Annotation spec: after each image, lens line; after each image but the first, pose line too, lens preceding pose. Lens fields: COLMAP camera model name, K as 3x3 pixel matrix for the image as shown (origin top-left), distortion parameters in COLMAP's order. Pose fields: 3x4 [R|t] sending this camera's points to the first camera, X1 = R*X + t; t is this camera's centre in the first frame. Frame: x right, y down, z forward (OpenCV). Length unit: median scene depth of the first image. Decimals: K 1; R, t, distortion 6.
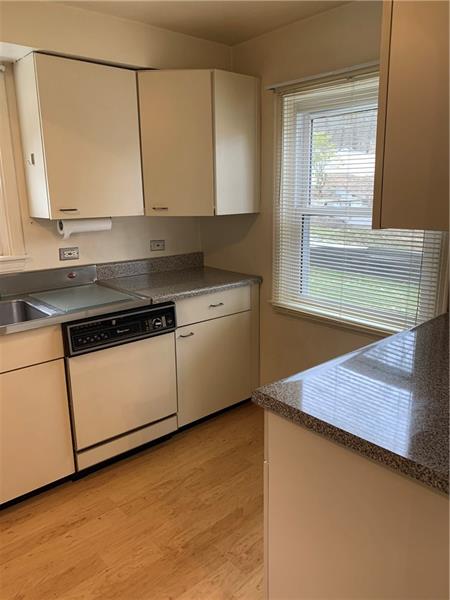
lens RADIAL K [[447.1, 0, 224.5], [0, 447.1, 297.2], [0, 0, 1]] dist [0.001310, -0.011916]
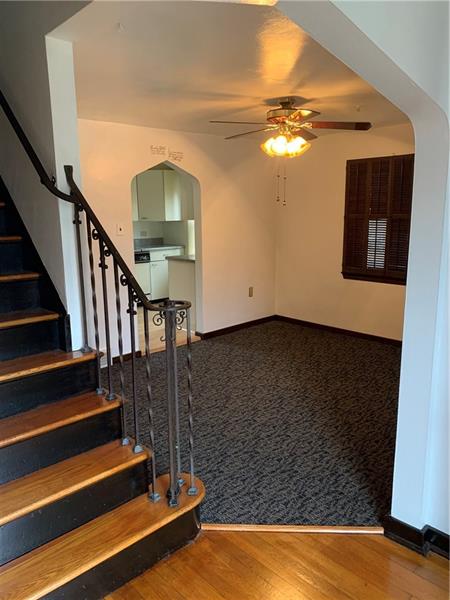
lens RADIAL K [[447.1, 0, 224.5], [0, 447.1, 297.2], [0, 0, 1]] dist [0.001310, -0.011916]
pose [[0.999389, -0.004919, 0.034610, 0.265405], [0.006207, 0.999288, -0.037204, 0.416148], [-0.034403, 0.037396, 0.998708, -1.850857]]
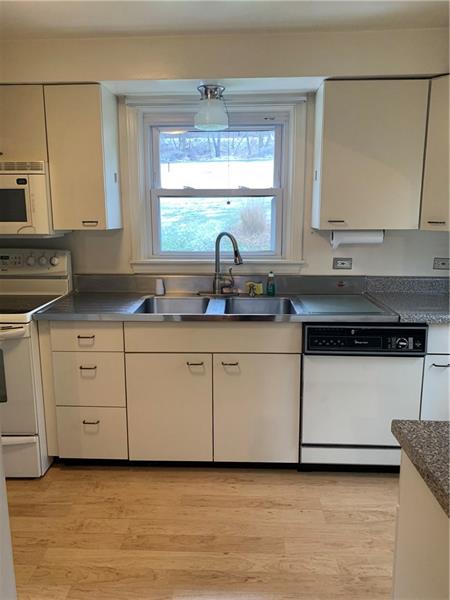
lens RADIAL K [[447.1, 0, 224.5], [0, 447.1, 297.2], [0, 0, 1]] dist [0.001310, -0.011916]
pose [[0.720583, 0.139700, -0.679150, 0.206379], [-0.167516, 0.985553, 0.024990, 0.002045], [0.672829, 0.095761, 0.733574, 0.051826]]
